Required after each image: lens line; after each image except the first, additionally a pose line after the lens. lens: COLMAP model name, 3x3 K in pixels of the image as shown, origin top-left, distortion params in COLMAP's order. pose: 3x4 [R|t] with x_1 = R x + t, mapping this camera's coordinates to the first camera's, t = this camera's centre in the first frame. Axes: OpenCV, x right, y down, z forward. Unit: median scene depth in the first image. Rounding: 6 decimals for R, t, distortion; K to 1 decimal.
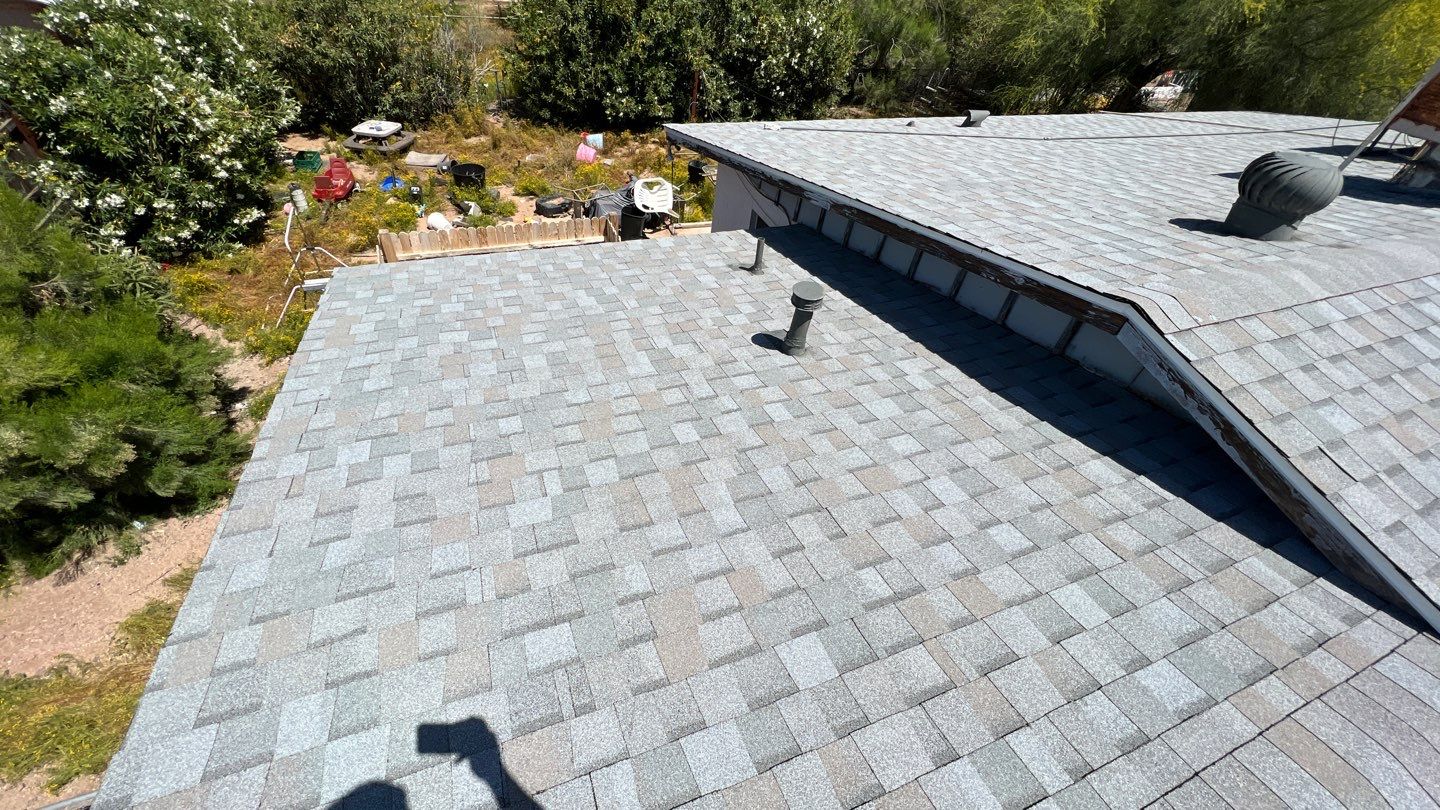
lens RADIAL K [[578.1, 0, 716.9], [0, 578.1, 401.9], [0, 0, 1]] dist [-0.002293, 0.001046]
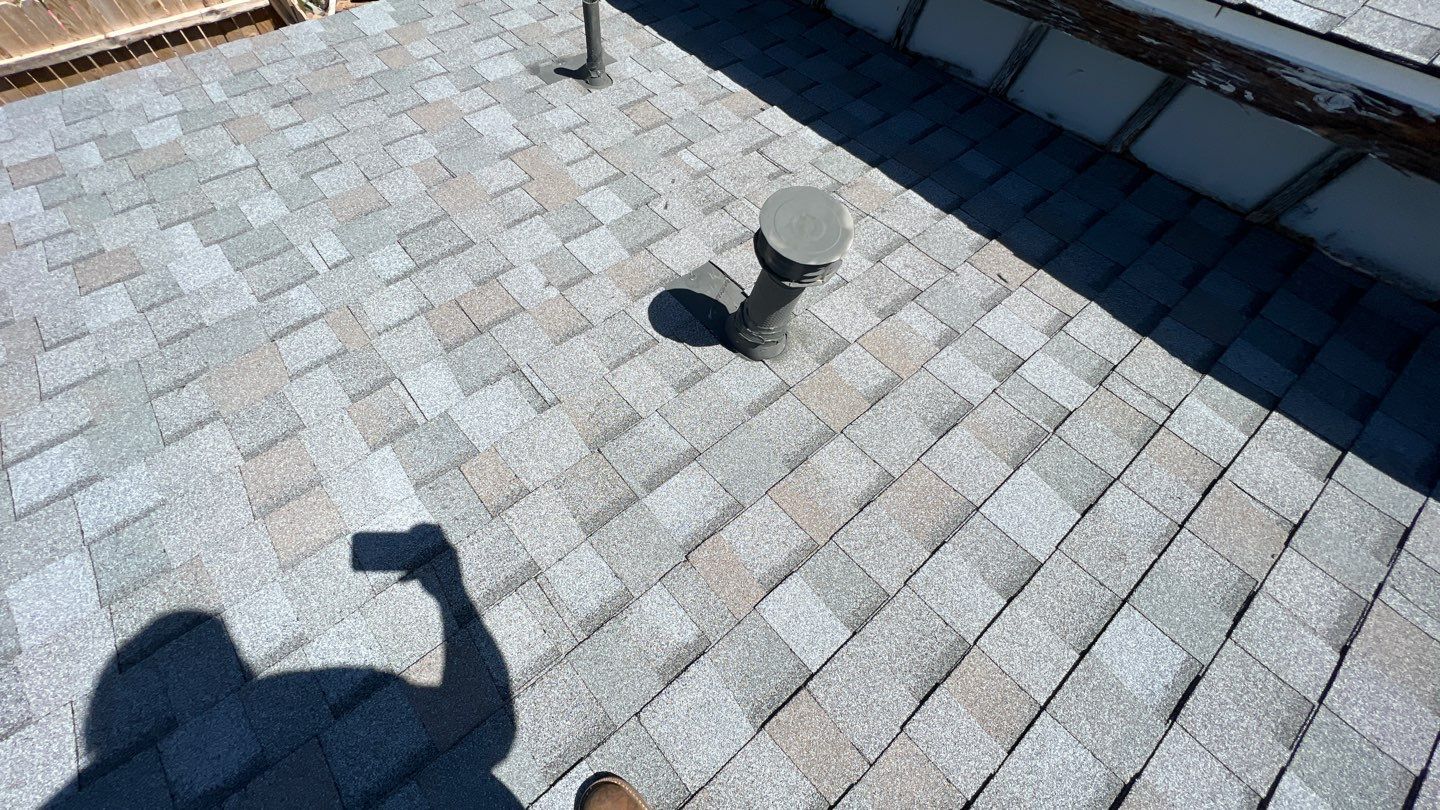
lens RADIAL K [[578.1, 0, 716.9], [0, 578.1, 401.9], [0, 0, 1]] dist [-0.002293, 0.001046]
pose [[0.951305, -0.260365, 0.165009, 0.022873], [0.169562, 0.889047, 0.425258, -0.239640], [-0.257423, -0.376571, 0.889903, 0.629188]]
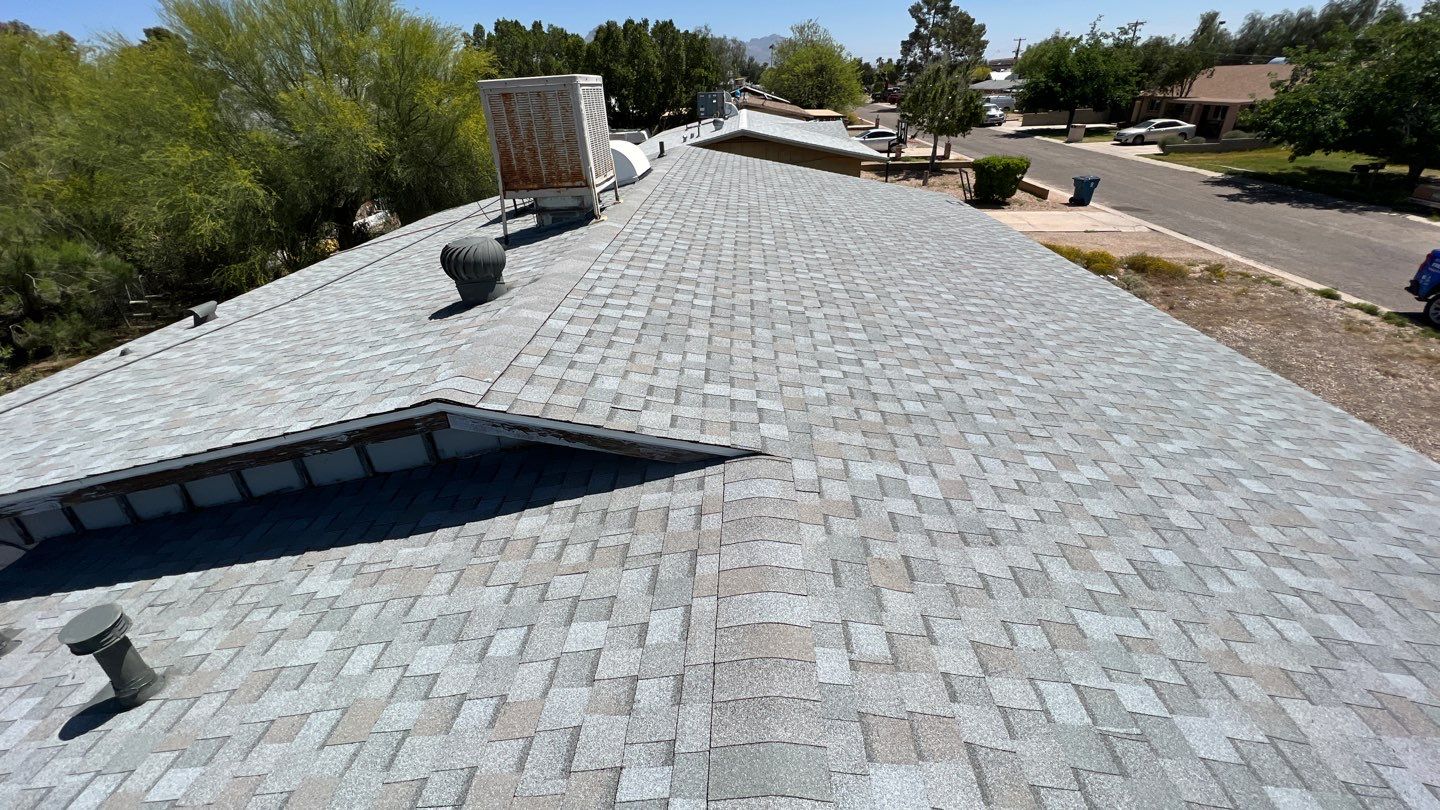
lens RADIAL K [[578.1, 0, 716.9], [0, 578.1, 401.9], [0, 0, 1]] dist [-0.002293, 0.001046]
pose [[0.407500, -0.539700, 0.736660, 0.092673], [0.676055, 0.720589, 0.153950, 0.017931], [-0.613916, 0.435288, 0.658507, -0.038618]]
